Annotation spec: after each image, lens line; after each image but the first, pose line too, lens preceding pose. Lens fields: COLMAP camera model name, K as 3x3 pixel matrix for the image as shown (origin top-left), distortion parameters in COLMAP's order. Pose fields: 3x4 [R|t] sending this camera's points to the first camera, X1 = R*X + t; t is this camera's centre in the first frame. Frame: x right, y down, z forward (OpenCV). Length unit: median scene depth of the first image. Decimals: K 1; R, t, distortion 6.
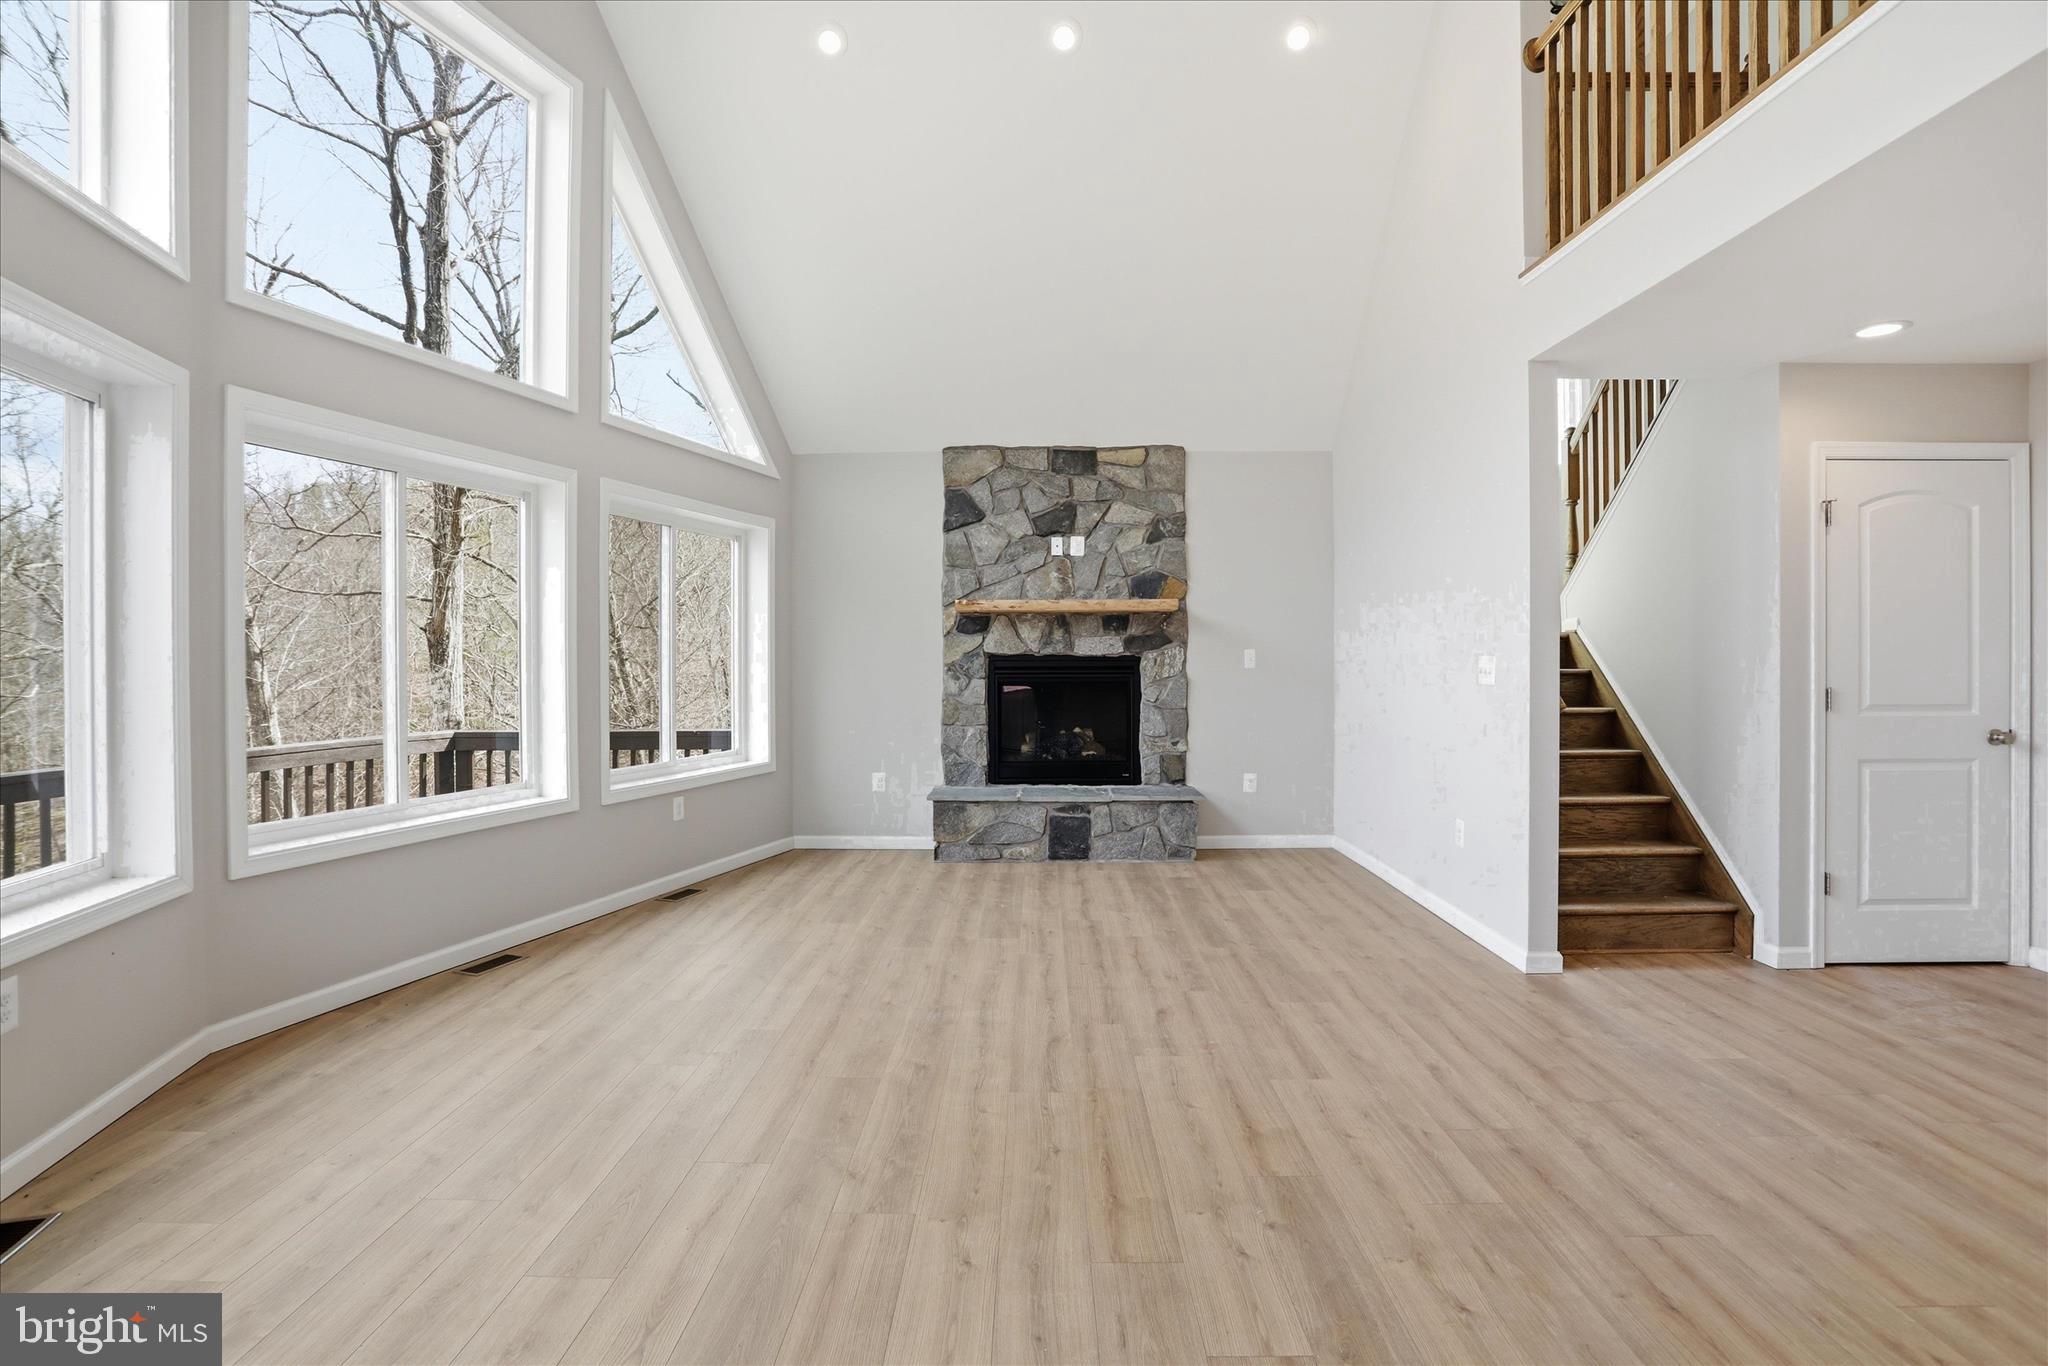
lens RADIAL K [[997.0, 0, 1020.2], [0, 997.0, 660.5], [0, 0, 1]] dist [-0.067257, 0.025999]
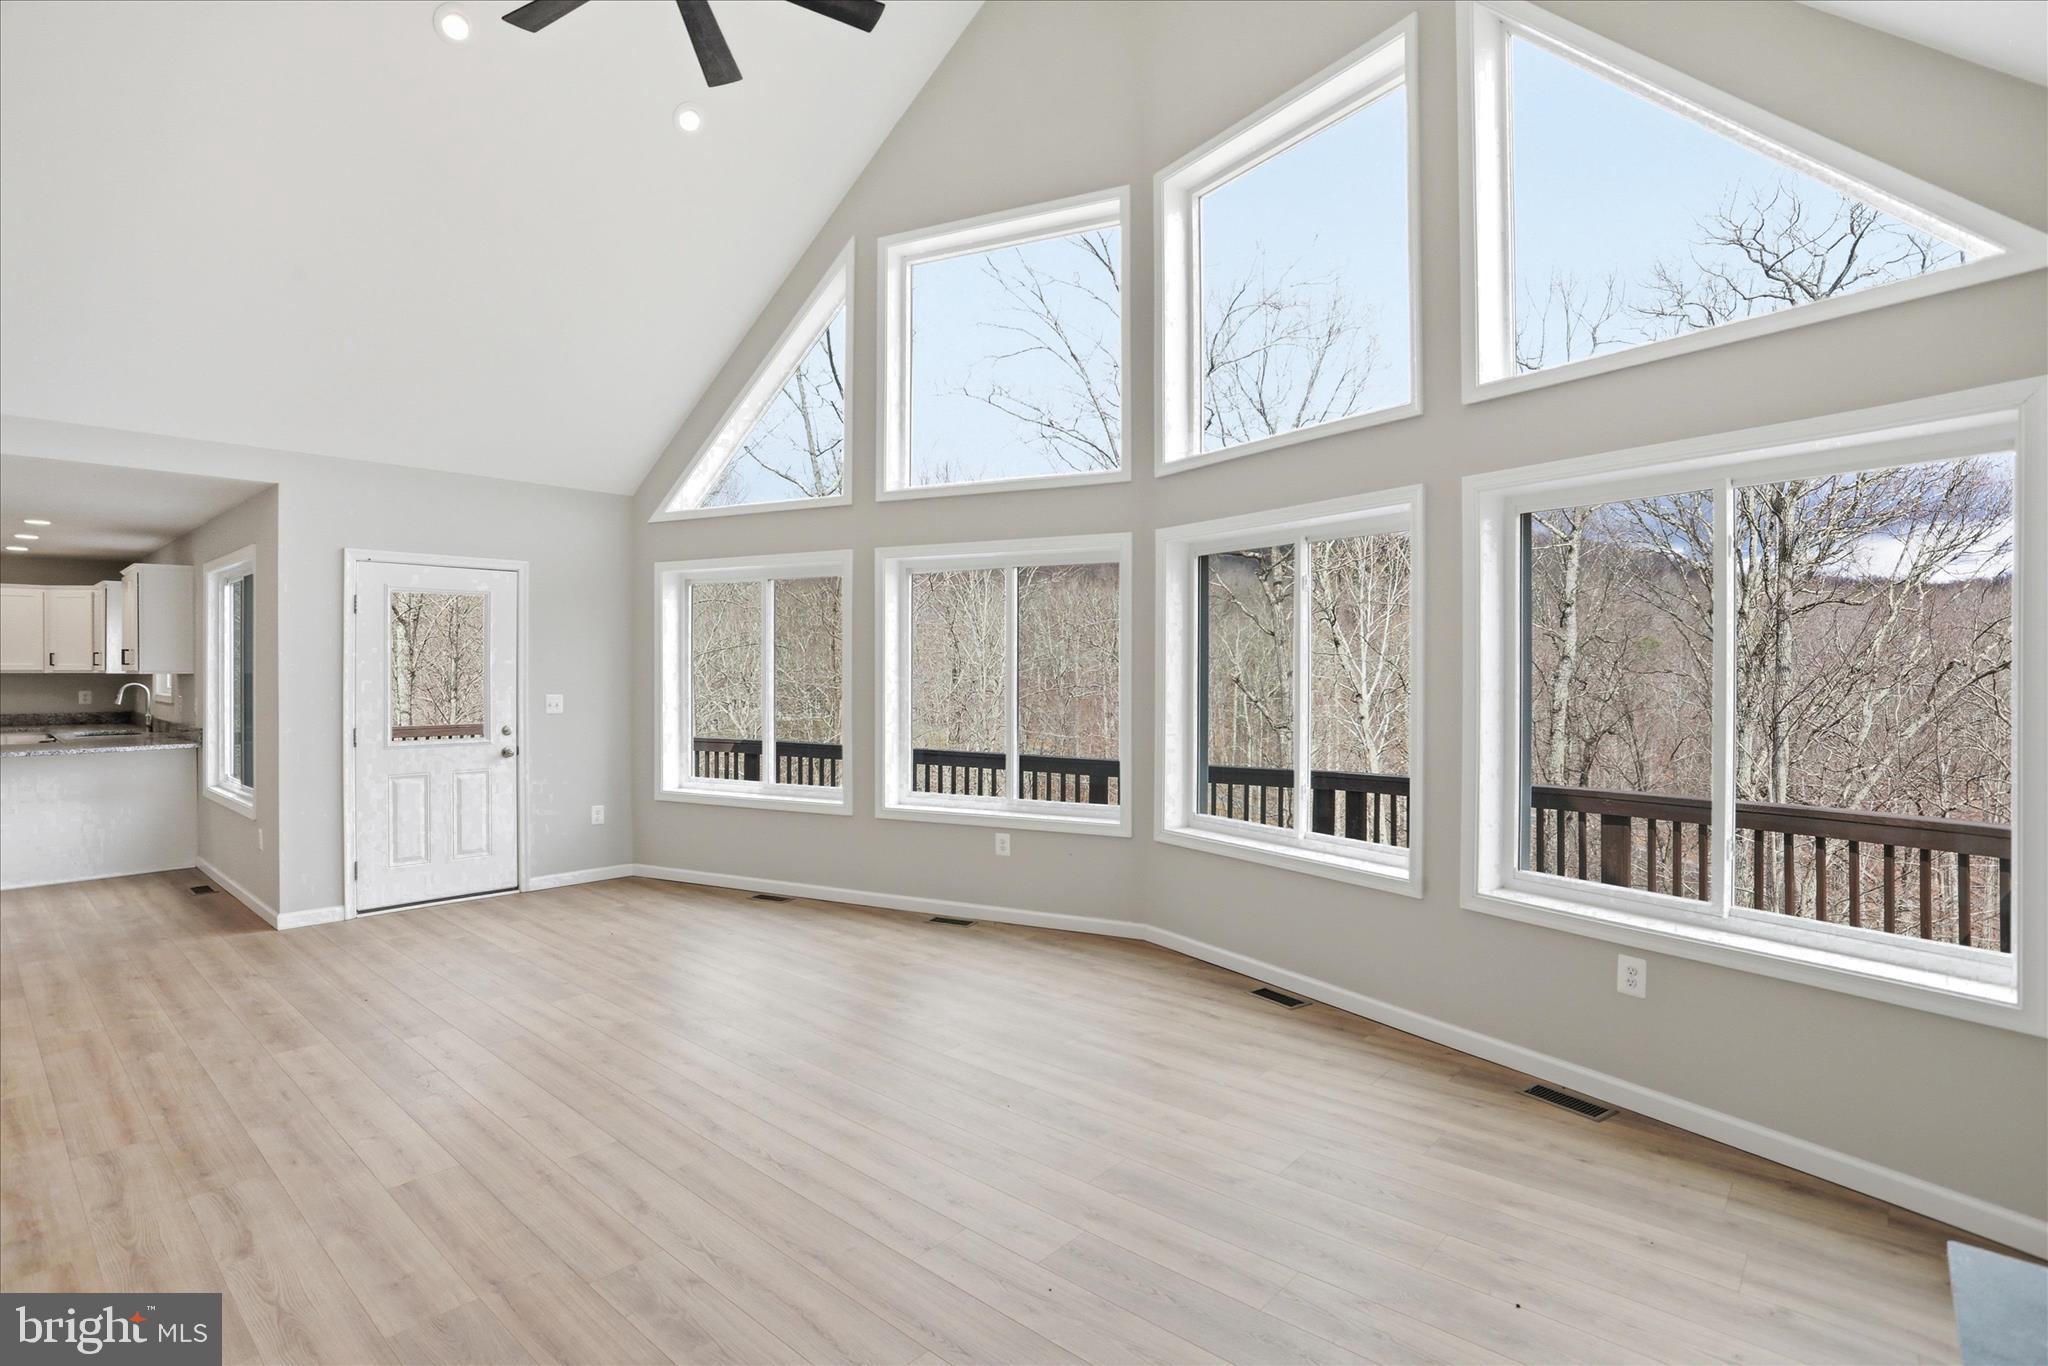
lens RADIAL K [[1037.9, 0, 1032.9], [0, 1037.9, 683.0], [0, 0, 1]] dist [-0.065938, 0.029369]
pose [[-0.657826, 0.013379, -0.753051, 0.278205], [-0.000389, 0.999836, 0.018102, -0.028439], [0.753170, 0.012201, -0.657713, 0.922080]]
